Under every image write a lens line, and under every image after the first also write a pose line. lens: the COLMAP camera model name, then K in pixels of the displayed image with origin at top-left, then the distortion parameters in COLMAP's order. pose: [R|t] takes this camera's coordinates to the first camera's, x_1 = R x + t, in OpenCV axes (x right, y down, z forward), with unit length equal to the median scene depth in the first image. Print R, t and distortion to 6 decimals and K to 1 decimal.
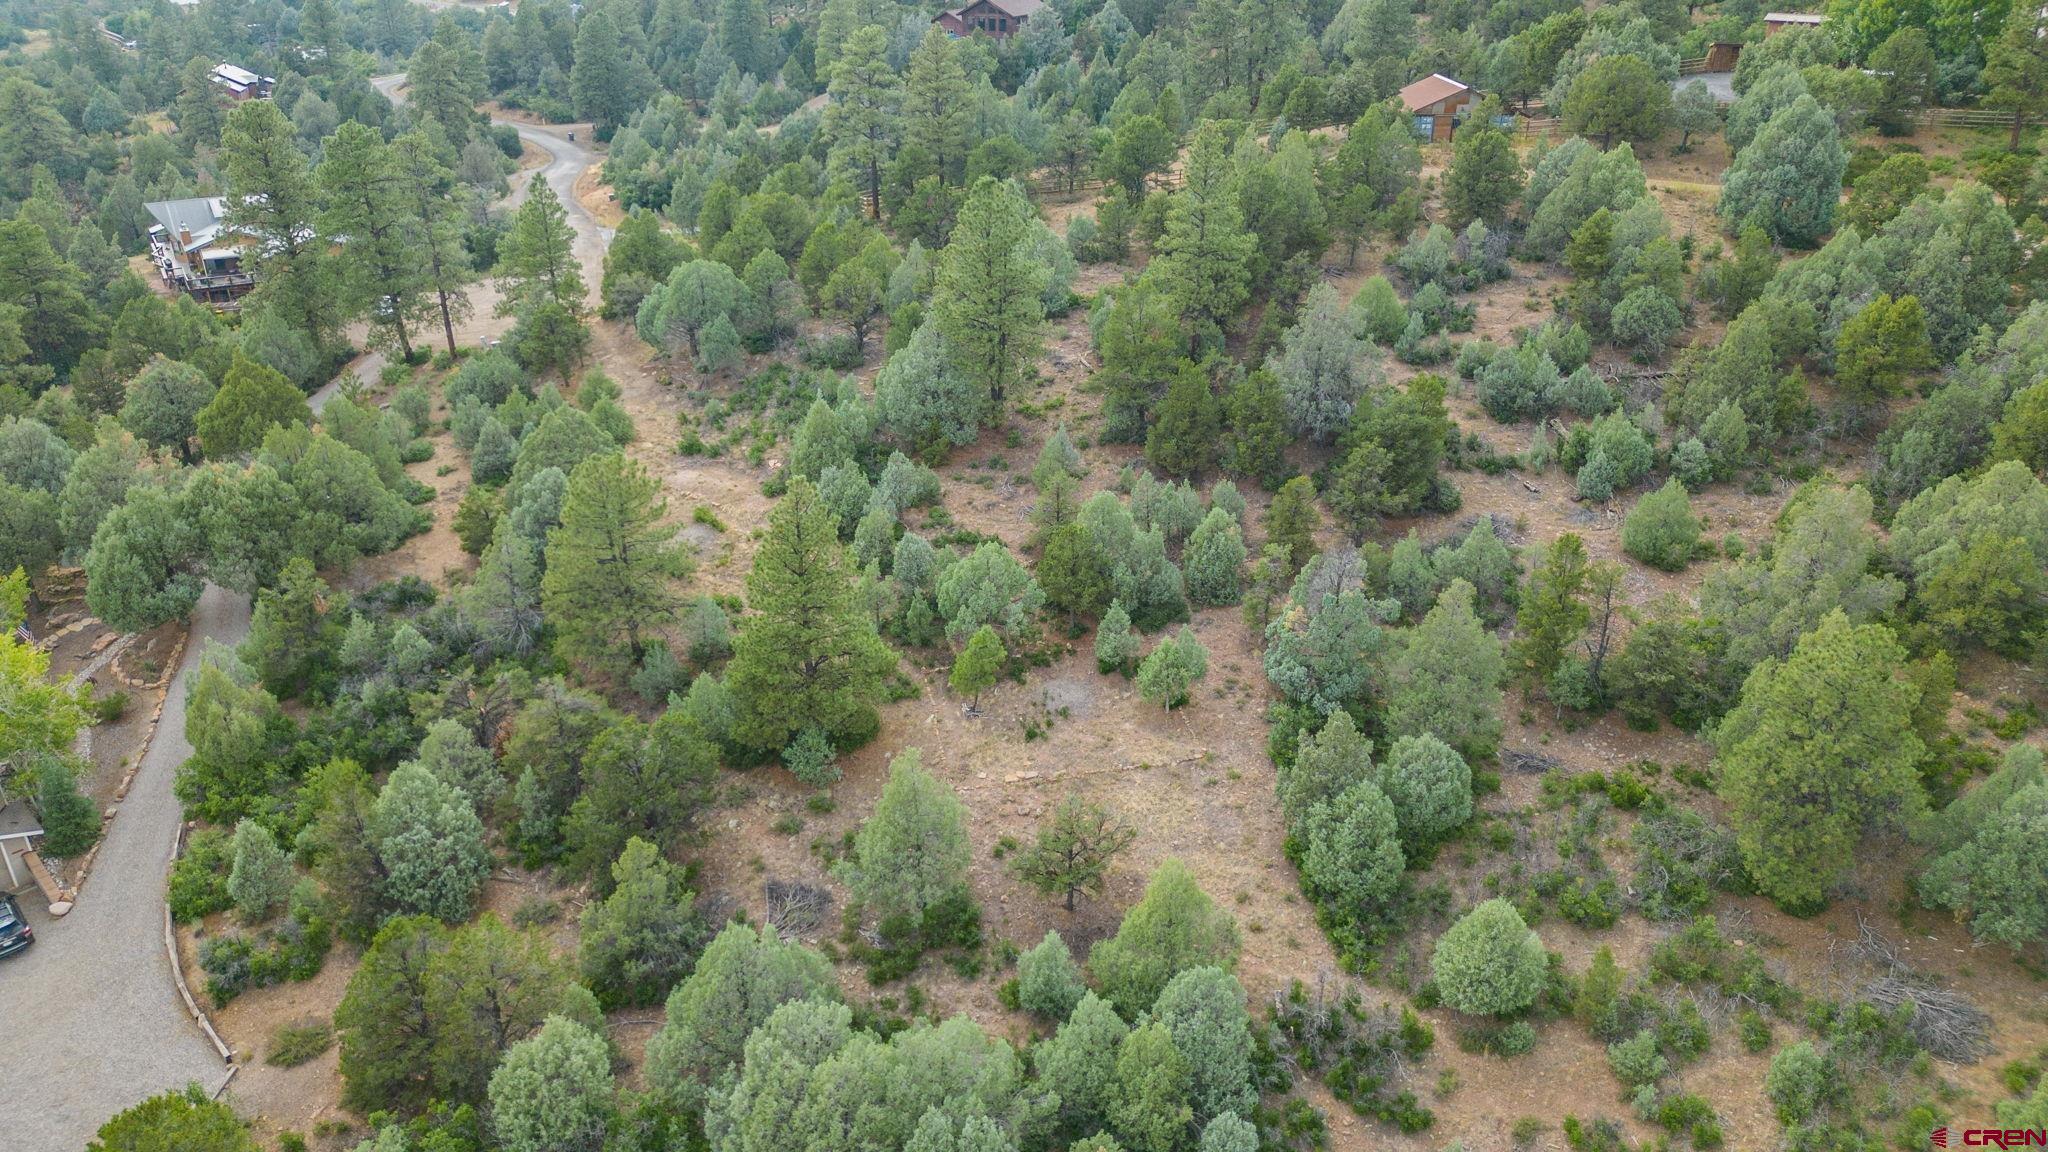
lens RADIAL K [[1425.6, 0, 1024.0], [0, 1425.6, 576.0], [0, 0, 1]] dist [0.085678, -0.097734]
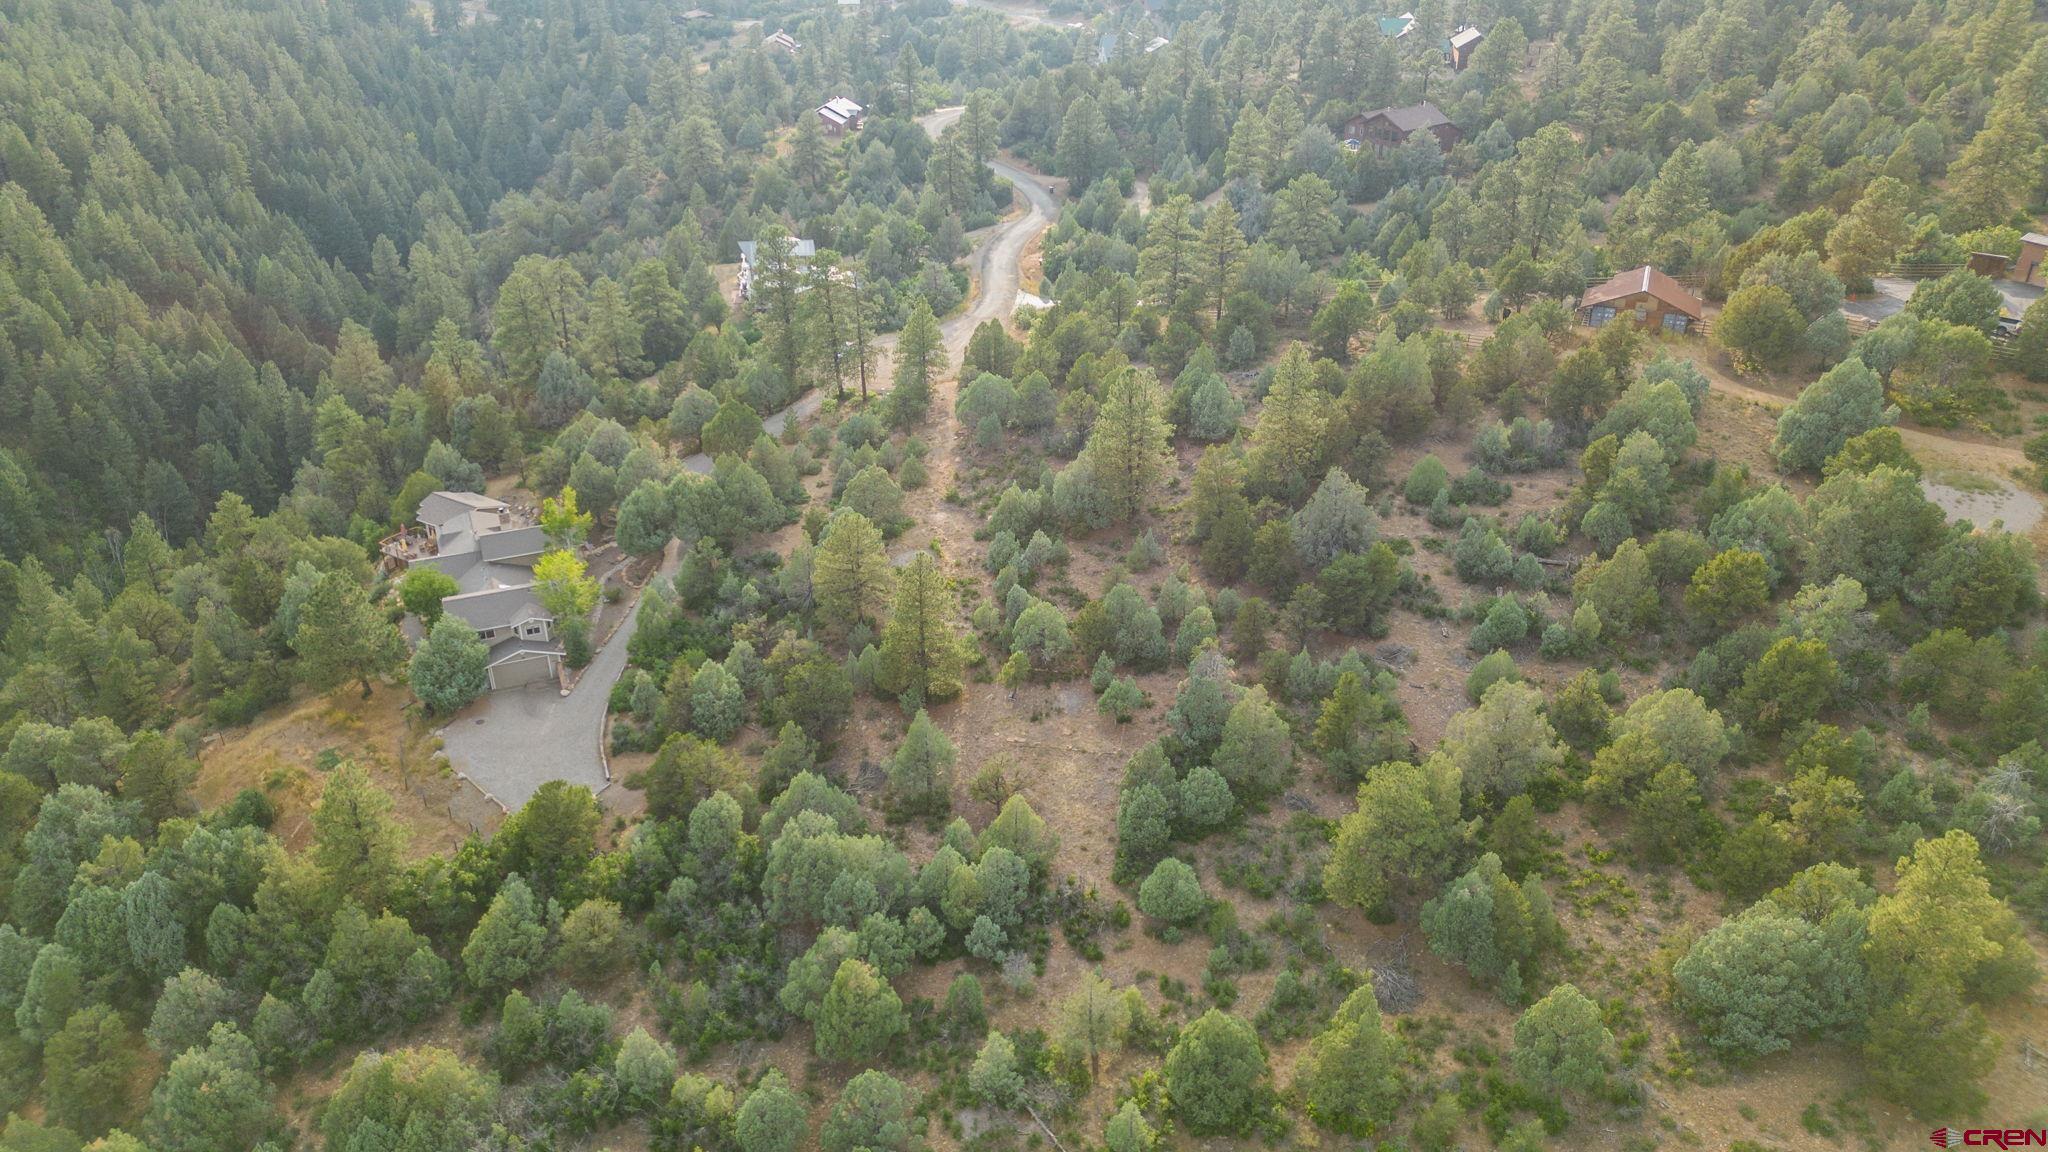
lens RADIAL K [[1425.6, 0, 1024.0], [0, 1425.6, 576.0], [0, 0, 1]] dist [0.085678, -0.097734]
pose [[0.915000, 0.191099, -0.355327, 0.554905], [-0.177536, 0.981569, 0.070728, -0.171893], [0.362294, -0.001632, 0.932063, -0.587931]]
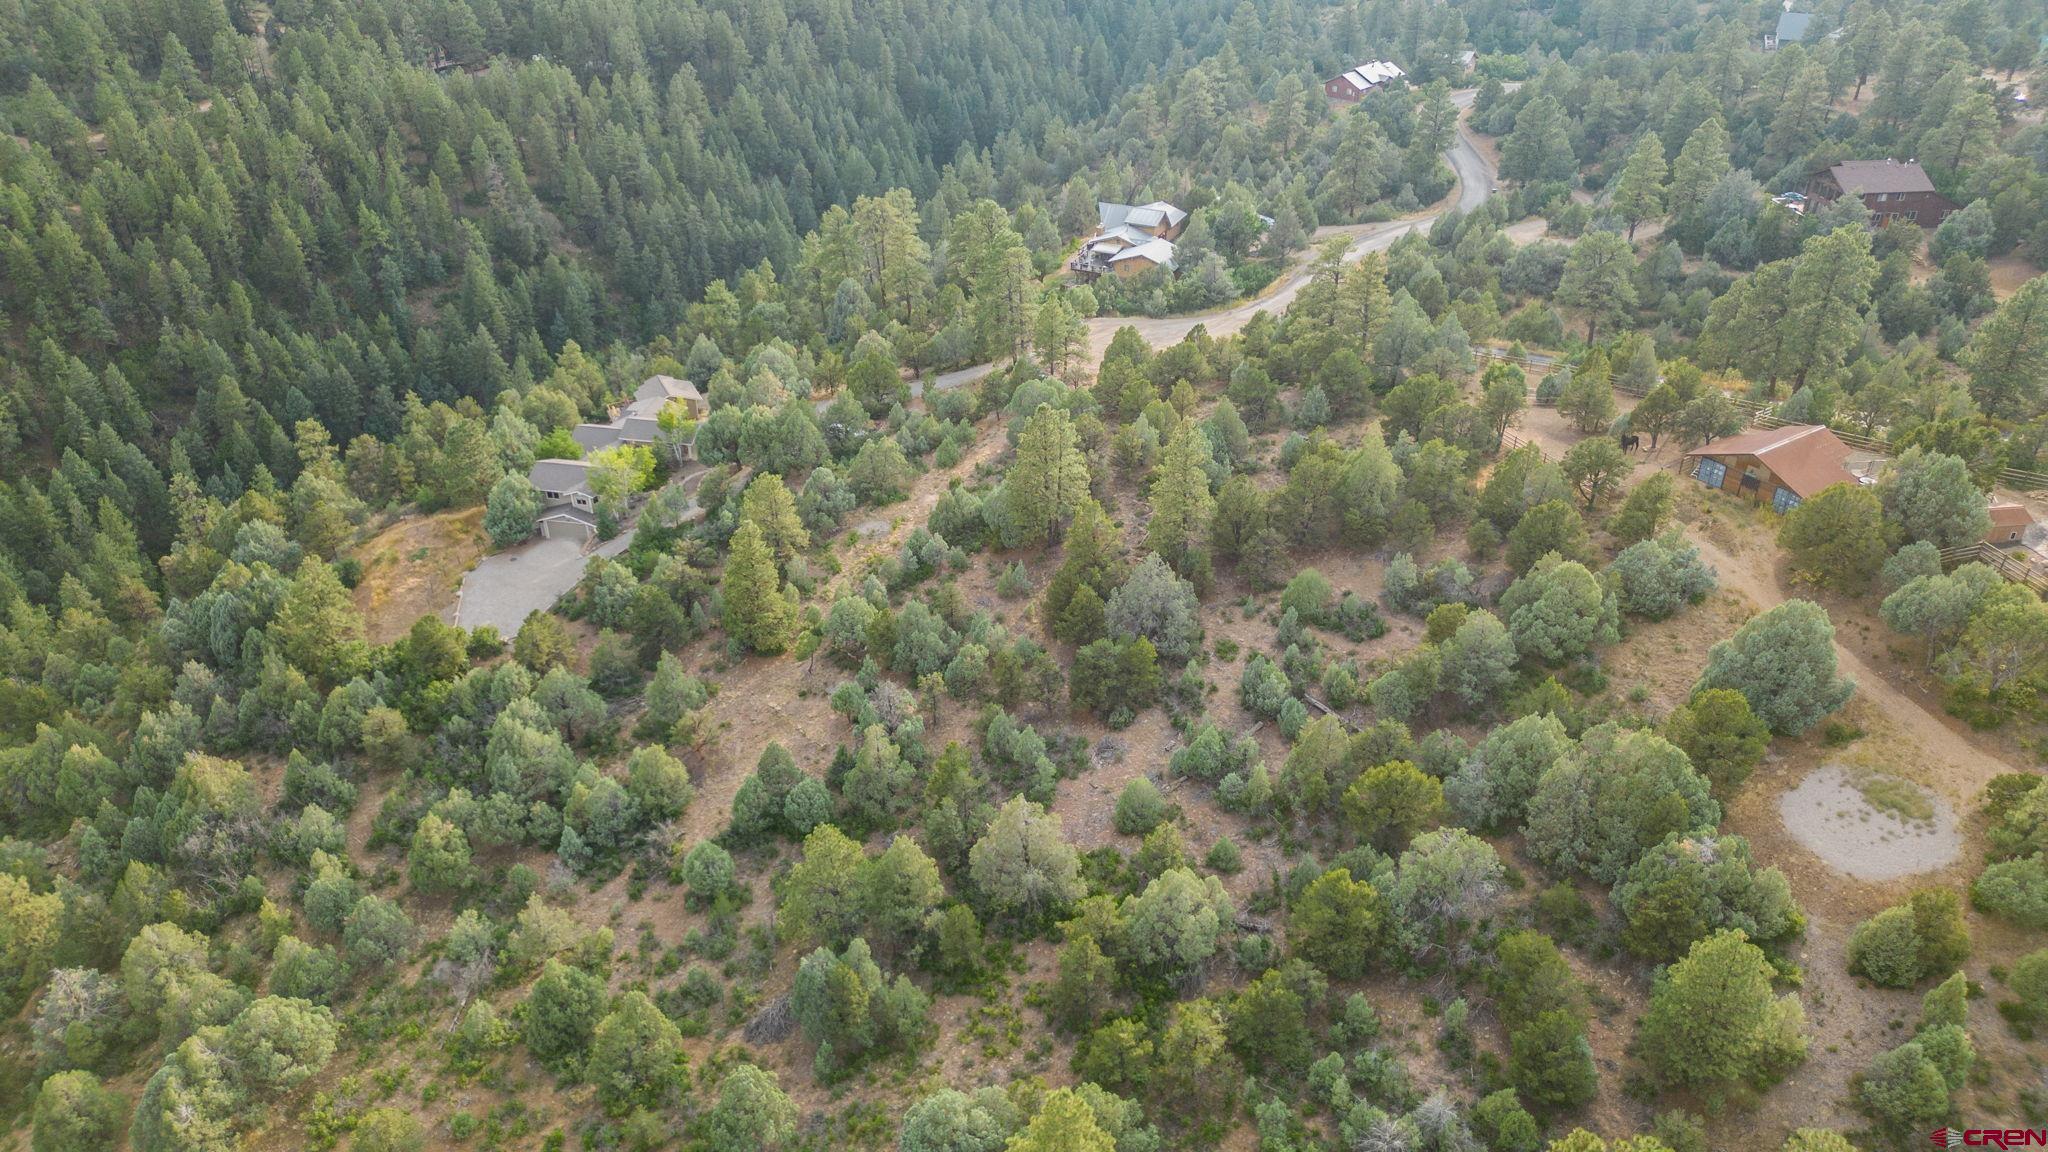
lens RADIAL K [[1425.6, 0, 1024.0], [0, 1425.6, 576.0], [0, 0, 1]] dist [0.085678, -0.097734]
pose [[0.541054, 0.436036, -0.719120, 1.423253], [-0.362177, 0.892542, 0.268694, -0.629320], [0.759005, 0.115071, 0.640836, -0.014604]]
